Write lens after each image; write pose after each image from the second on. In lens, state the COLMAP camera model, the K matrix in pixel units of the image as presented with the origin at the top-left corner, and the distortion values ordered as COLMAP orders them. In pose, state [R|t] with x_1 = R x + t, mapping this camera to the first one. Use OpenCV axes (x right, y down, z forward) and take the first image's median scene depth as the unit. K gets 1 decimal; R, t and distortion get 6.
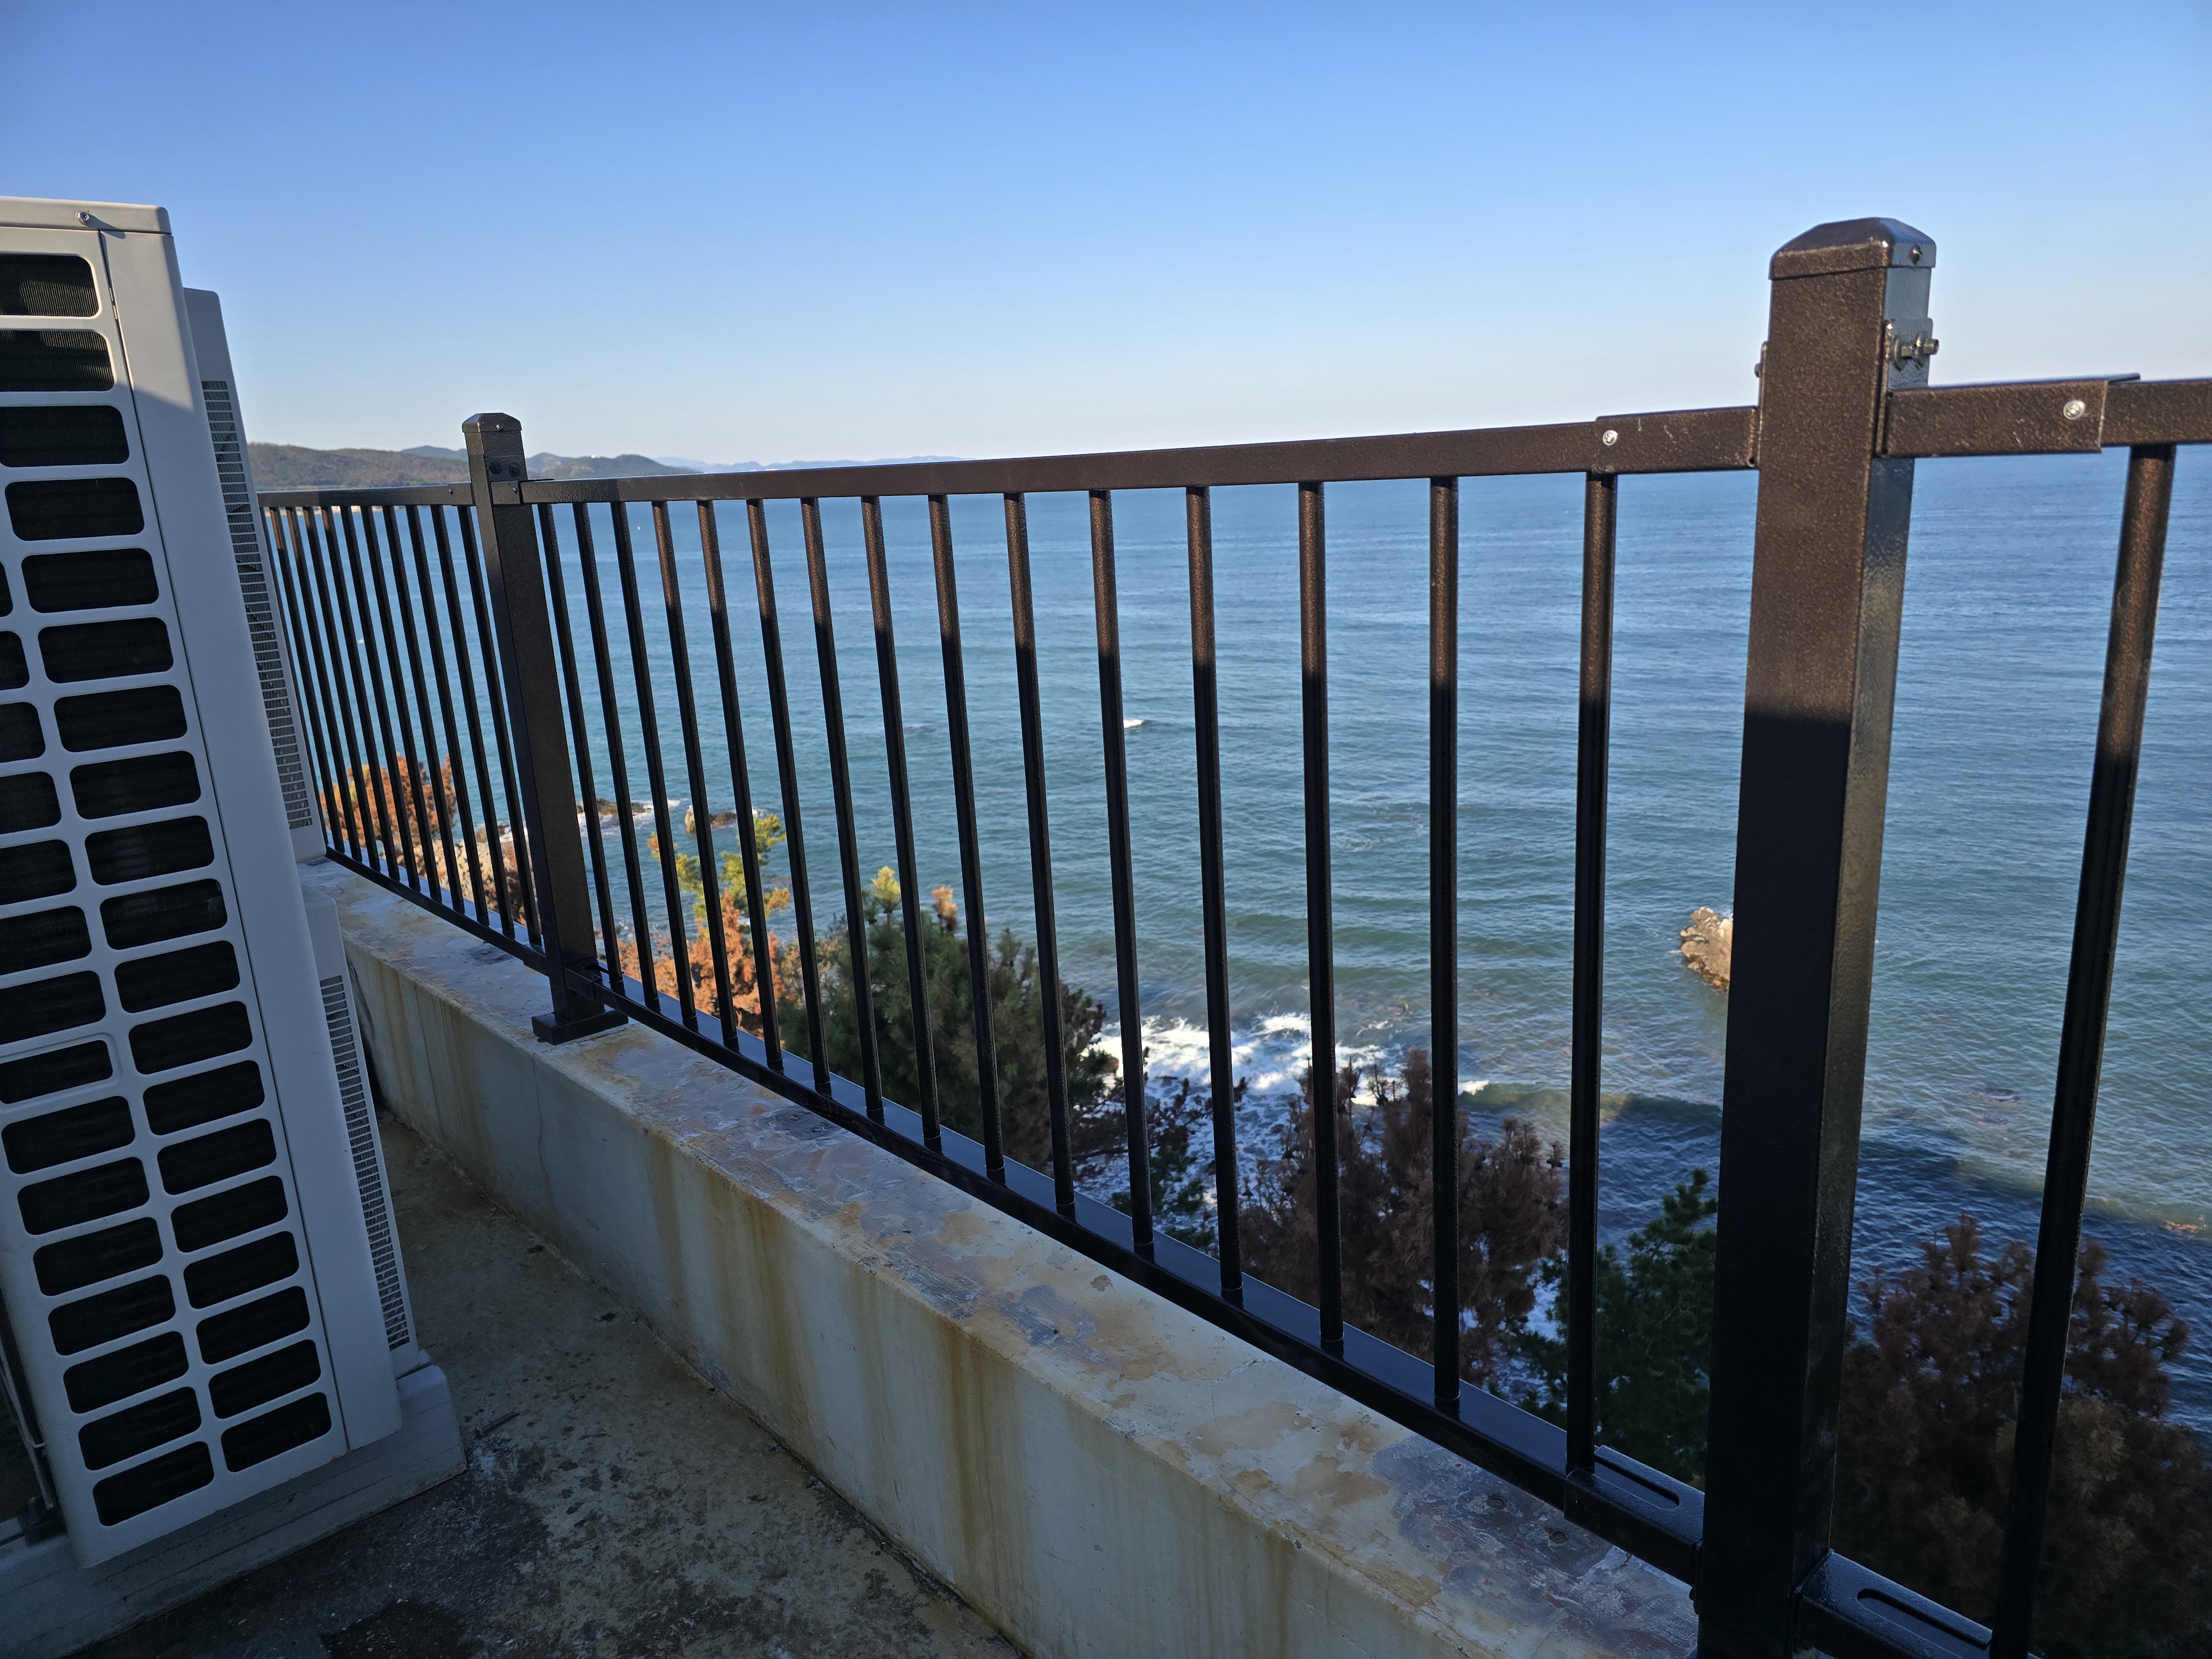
lens RADIAL K [[1526.1, 0, 1084.5], [0, 1526.1, 828.8], [0, 0, 1]] dist [0.066006, -0.062880]
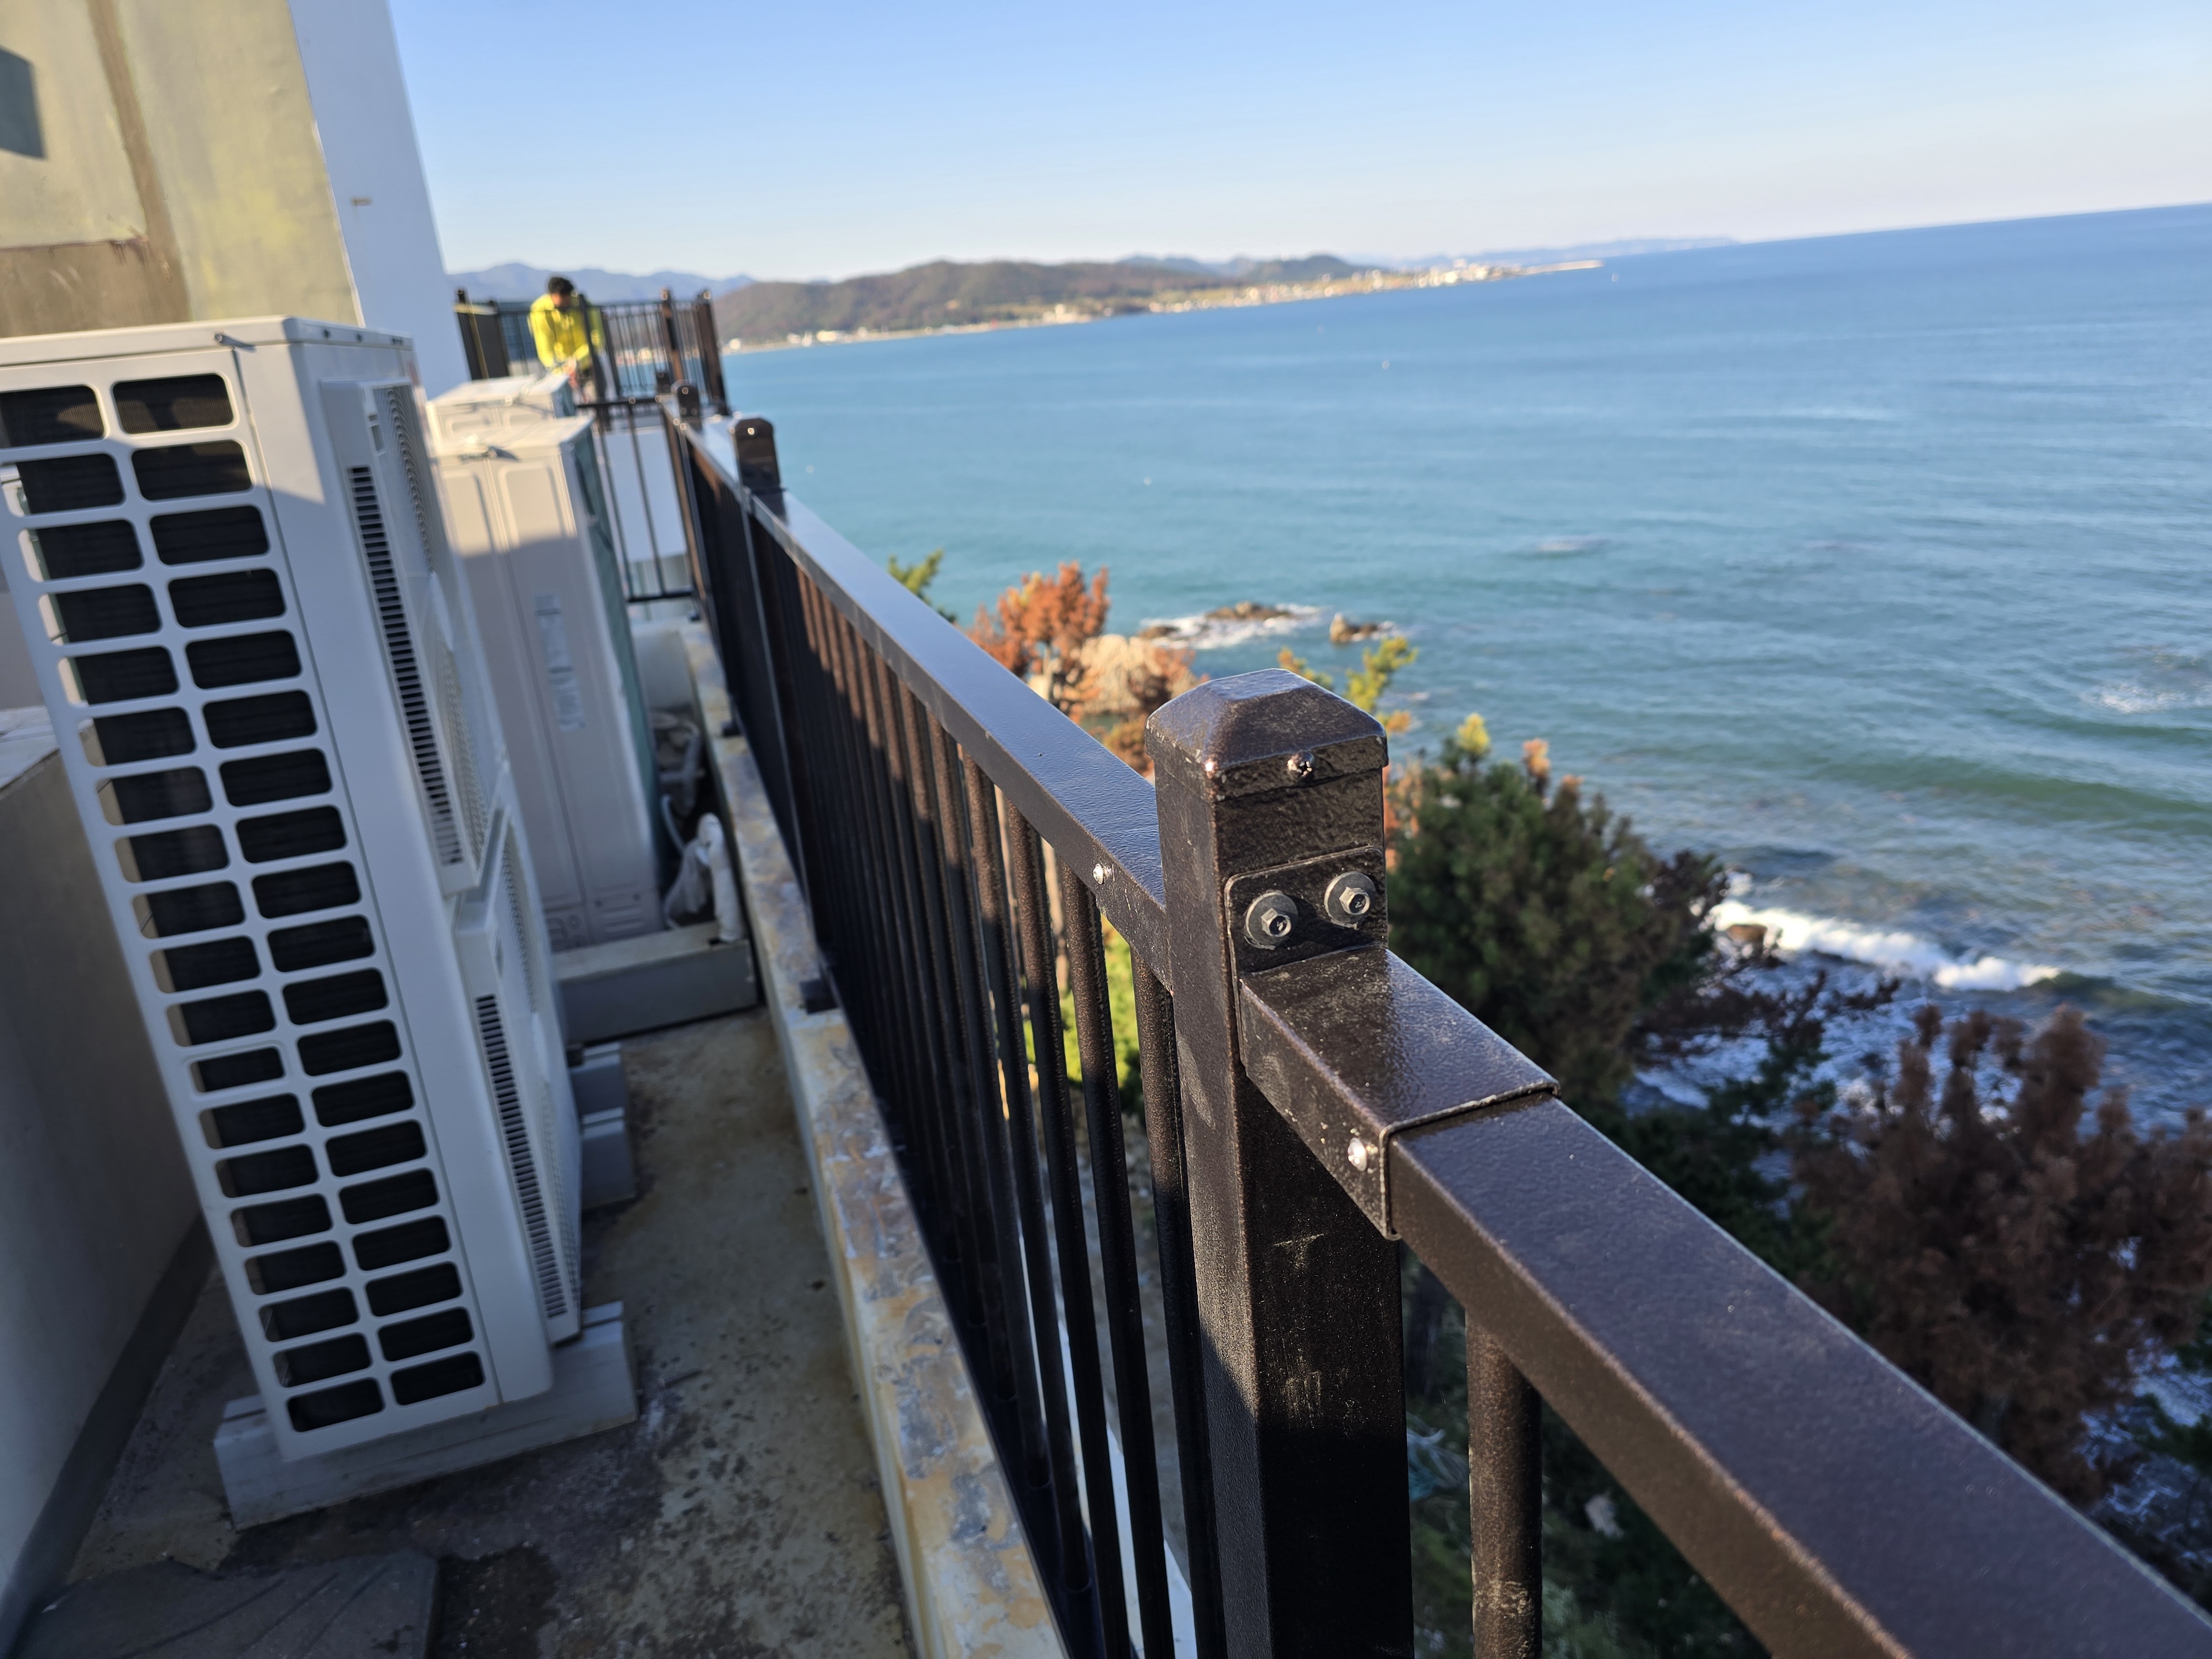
lens RADIAL K [[1526.1, 0, 1088.0], [0, 1526.1, 793.4], [0, 0, 1]] dist [0.066006, -0.062880]
pose [[0.910570, 0.103162, -0.400274, 0.365137], [-0.061459, 0.991381, 0.115697, -0.223302], [0.408760, -0.080750, 0.909063, 0.212316]]
